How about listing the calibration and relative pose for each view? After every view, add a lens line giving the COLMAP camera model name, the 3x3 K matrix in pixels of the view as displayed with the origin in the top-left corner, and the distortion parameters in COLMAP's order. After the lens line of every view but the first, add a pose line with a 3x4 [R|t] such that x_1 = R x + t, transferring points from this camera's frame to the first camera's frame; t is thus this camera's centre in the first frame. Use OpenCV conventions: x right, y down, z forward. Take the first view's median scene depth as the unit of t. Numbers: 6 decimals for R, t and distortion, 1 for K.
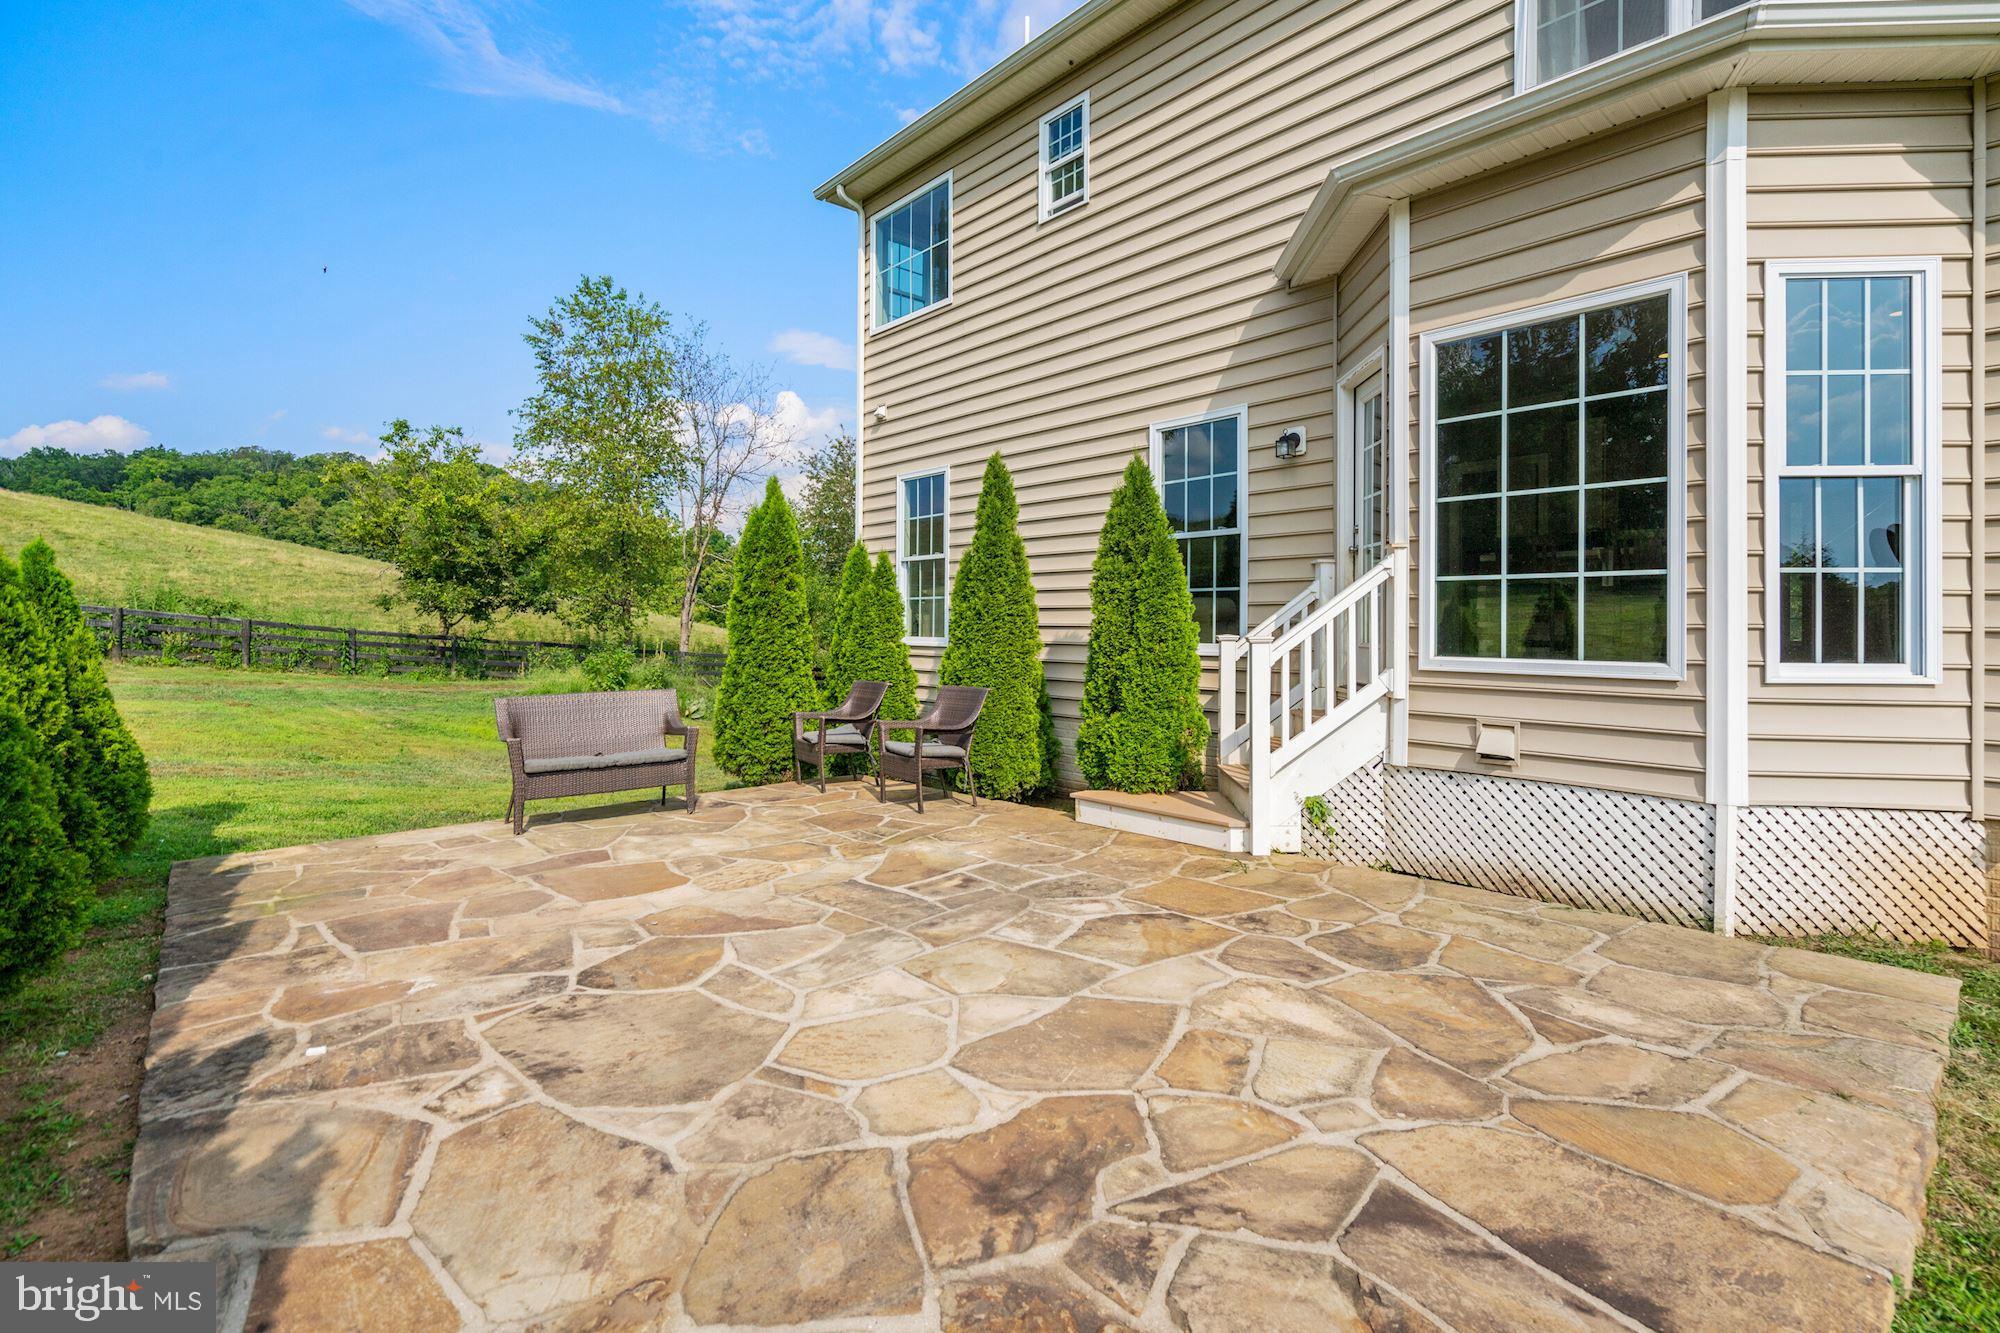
lens RADIAL K [[906.5, 0, 1017.0], [0, 906.5, 627.8], [0, 0, 1]] dist [0.001646, 0.000430]
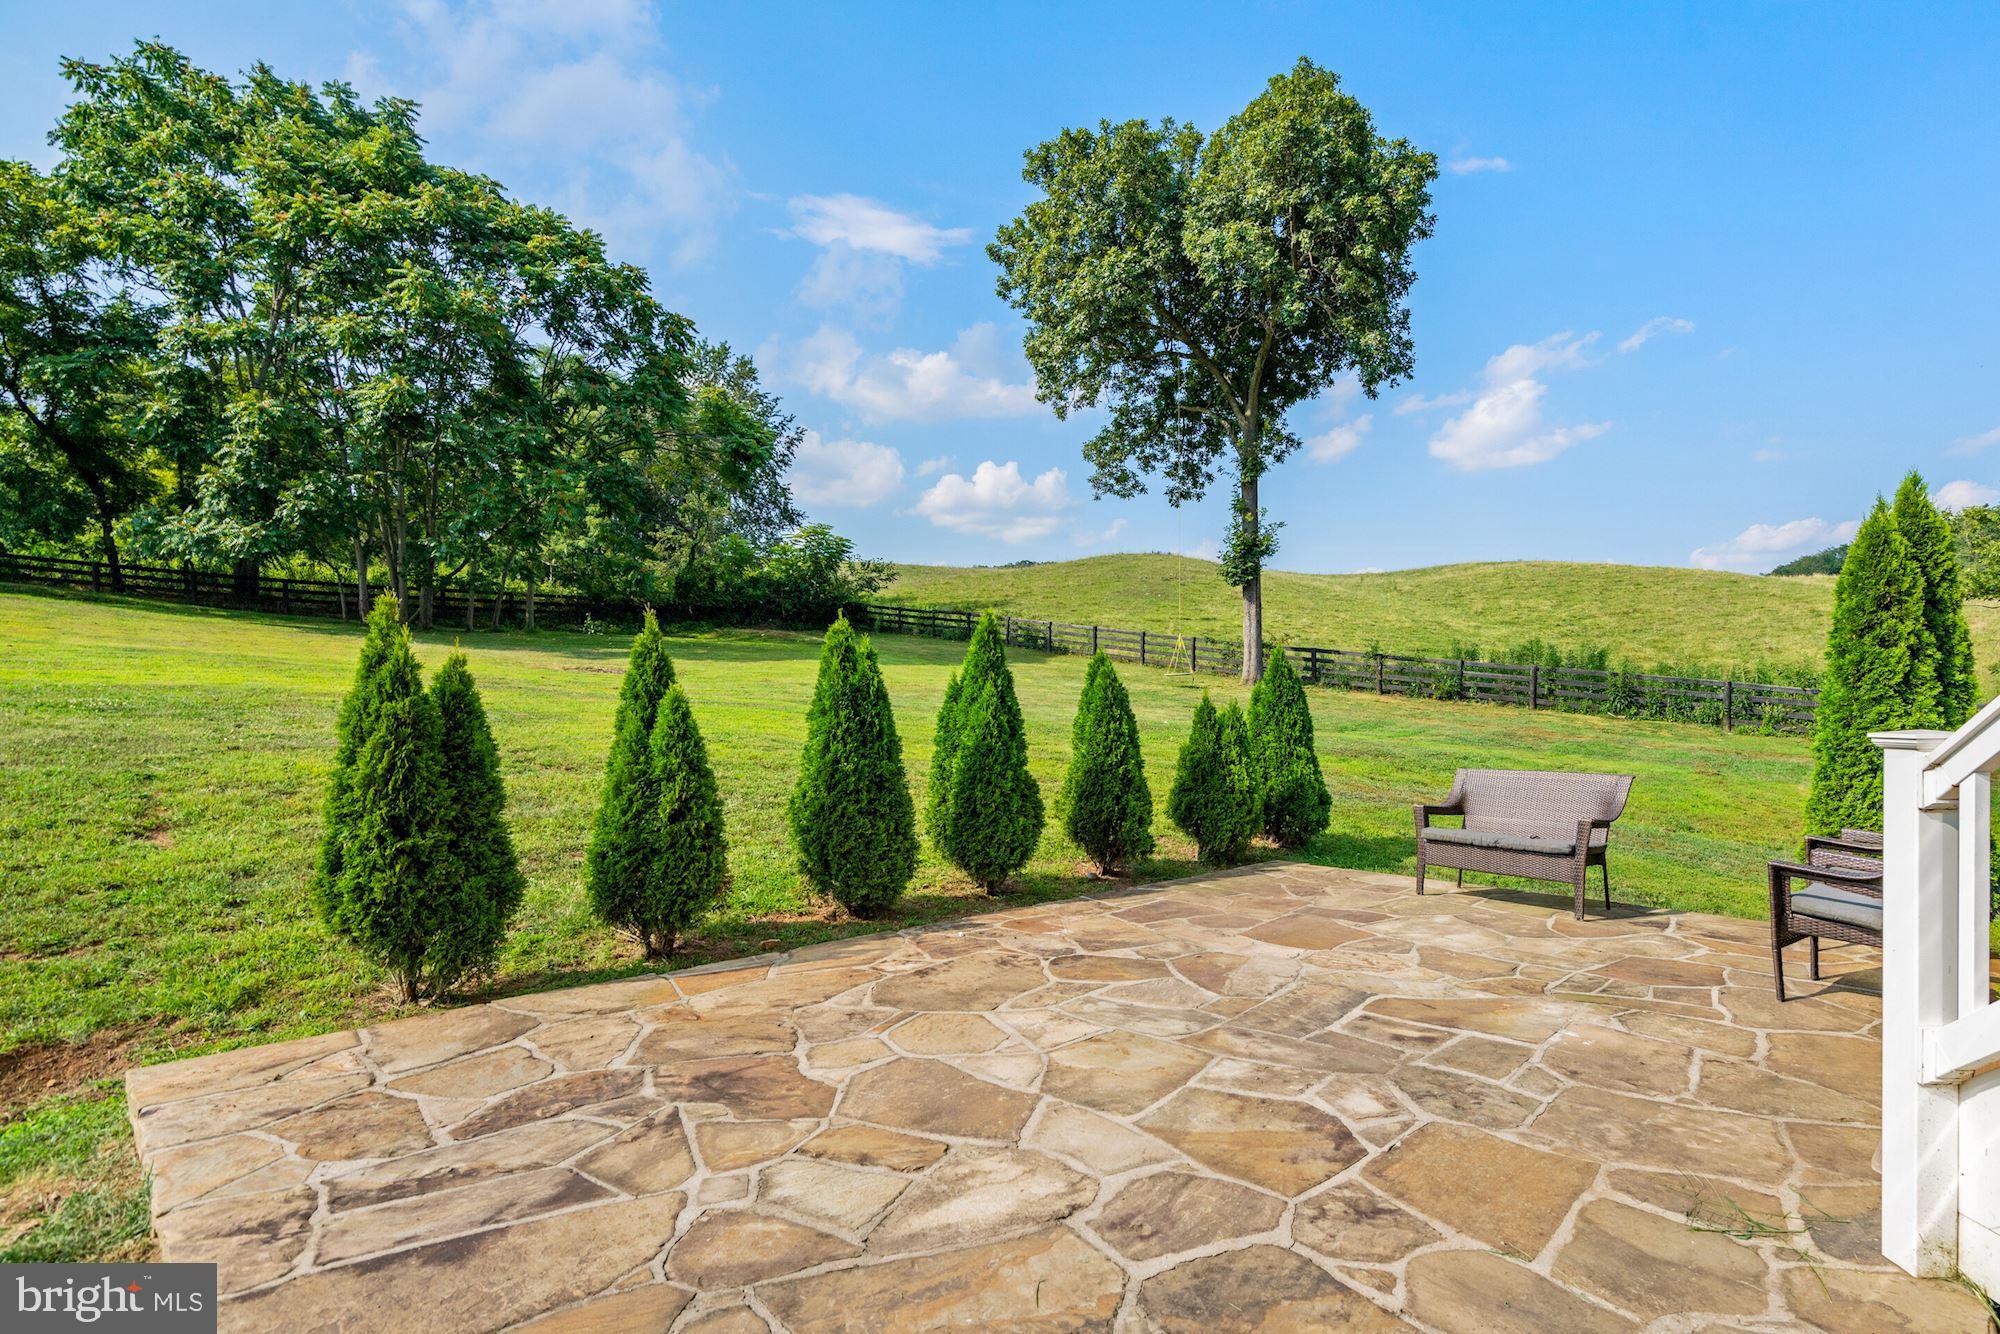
lens RADIAL K [[906.5, 0, 1001.2], [0, 906.5, 685.7], [0, 0, 1]] dist [0.001646, 0.000430]
pose [[0.073751, -0.019306, -0.997090, 1.027688], [0.004689, 0.999808, -0.019012, -0.000492], [0.997266, -0.003273, 0.073828, 0.909439]]
